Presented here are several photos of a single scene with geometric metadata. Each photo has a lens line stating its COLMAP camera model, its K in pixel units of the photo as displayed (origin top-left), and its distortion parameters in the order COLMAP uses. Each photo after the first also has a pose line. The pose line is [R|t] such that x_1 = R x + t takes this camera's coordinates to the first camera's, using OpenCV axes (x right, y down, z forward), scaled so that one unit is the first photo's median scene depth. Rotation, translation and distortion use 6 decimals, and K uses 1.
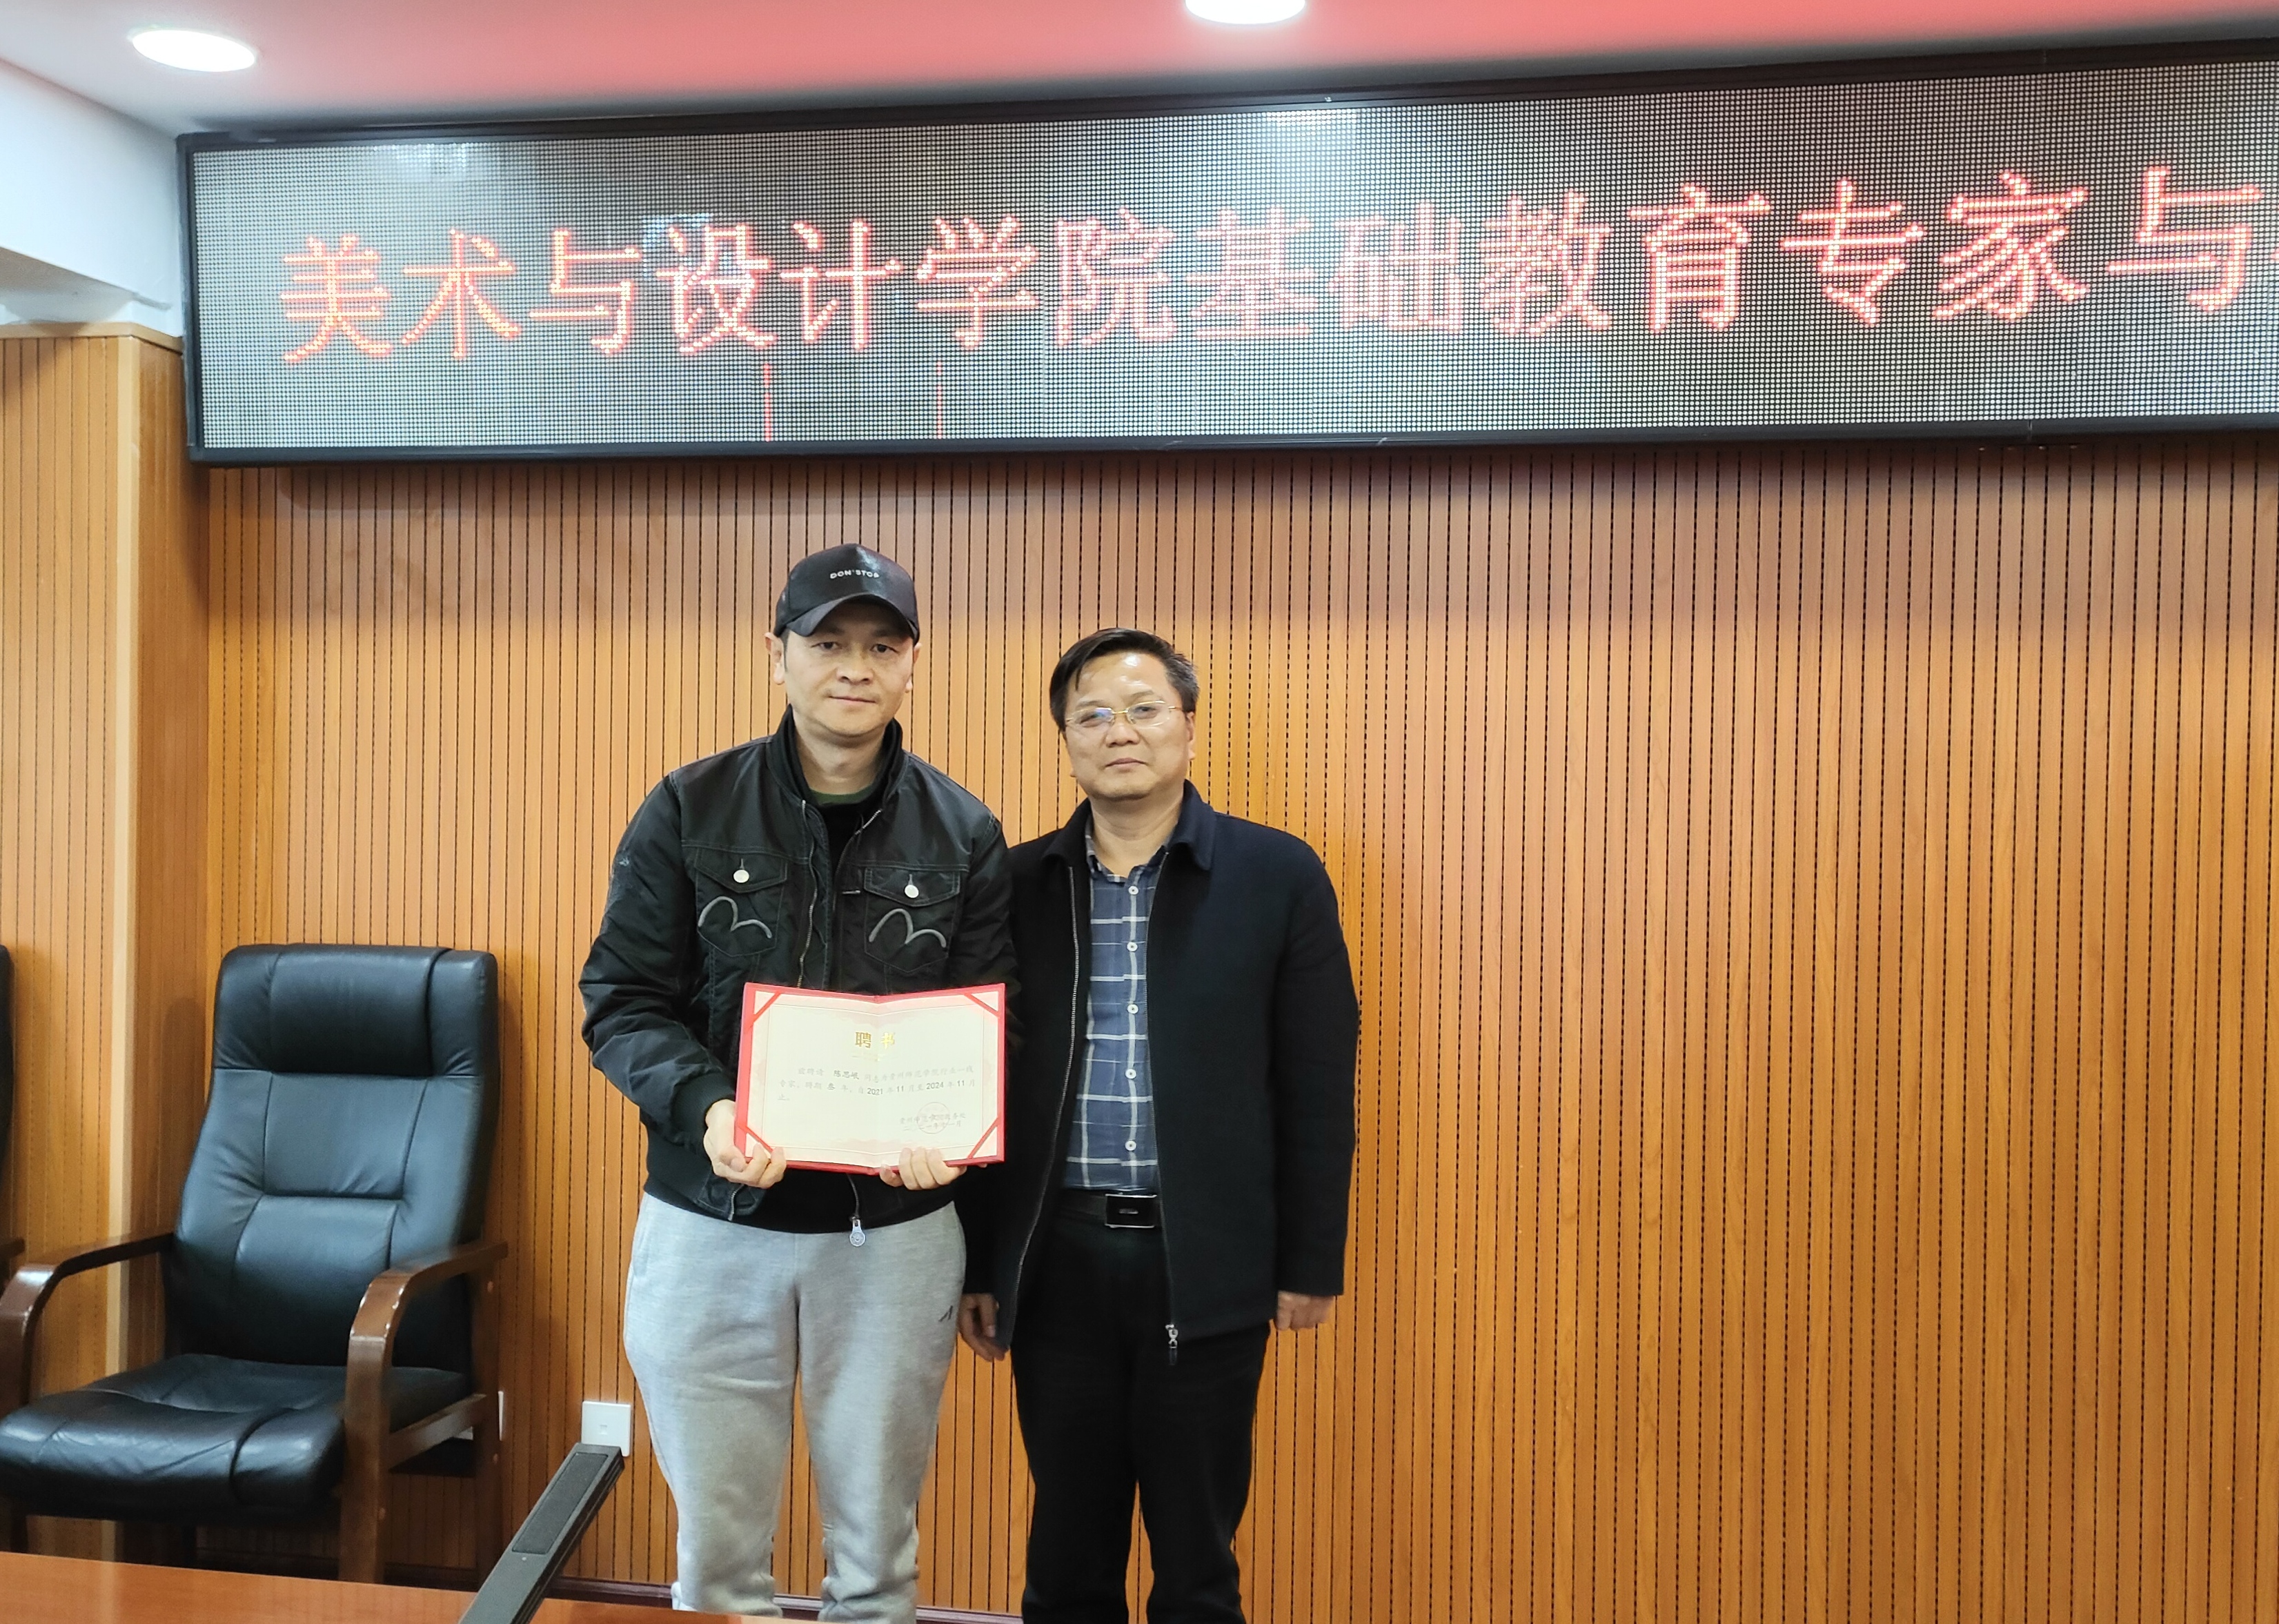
lens RADIAL K [[2335.6, 0, 1139.5], [0, 2335.6, 812.0], [0, 0, 1]] dist [0.067112, 0.015288]
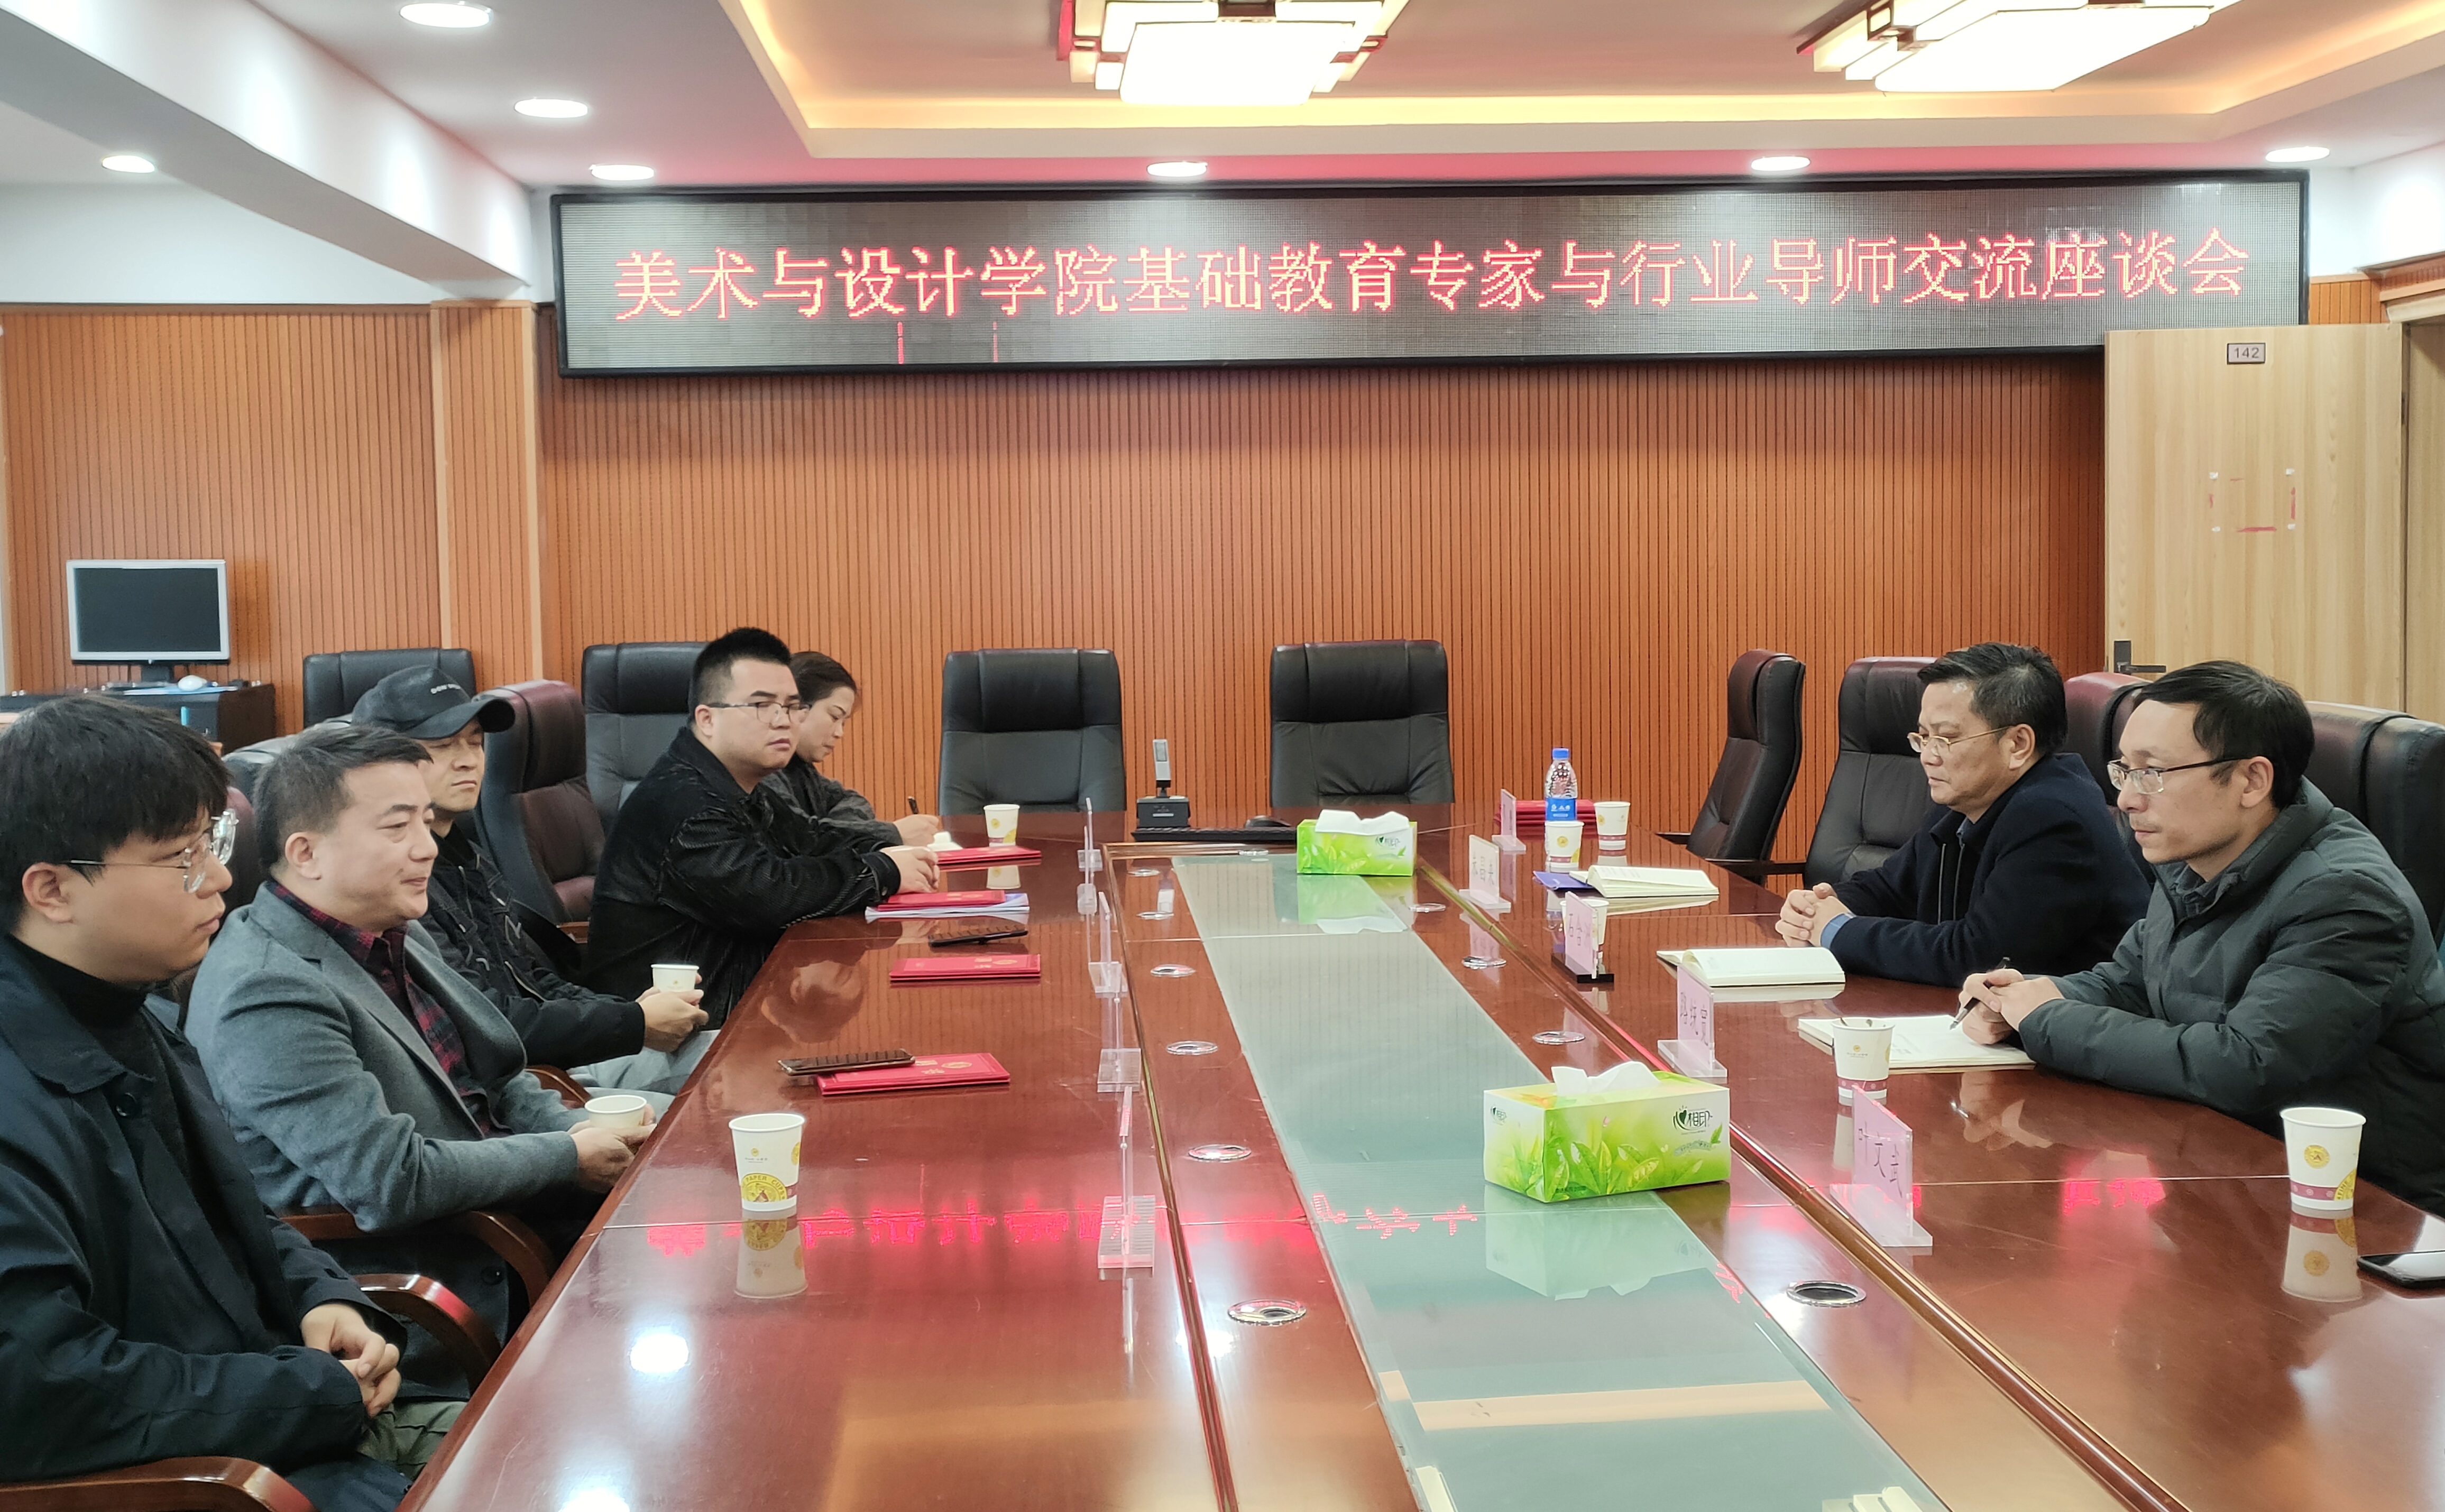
lens RADIAL K [[2681.4, 0, 1225.4], [0, 2681.4, 706.2], [0, 0, 1]] dist [0.059405, 0.011318]
pose [[0.963849, -0.049334, 0.261843, -0.504702], [0.036276, 0.997856, 0.054474, 0.010243], [-0.263969, -0.043007, 0.963572, -1.215589]]
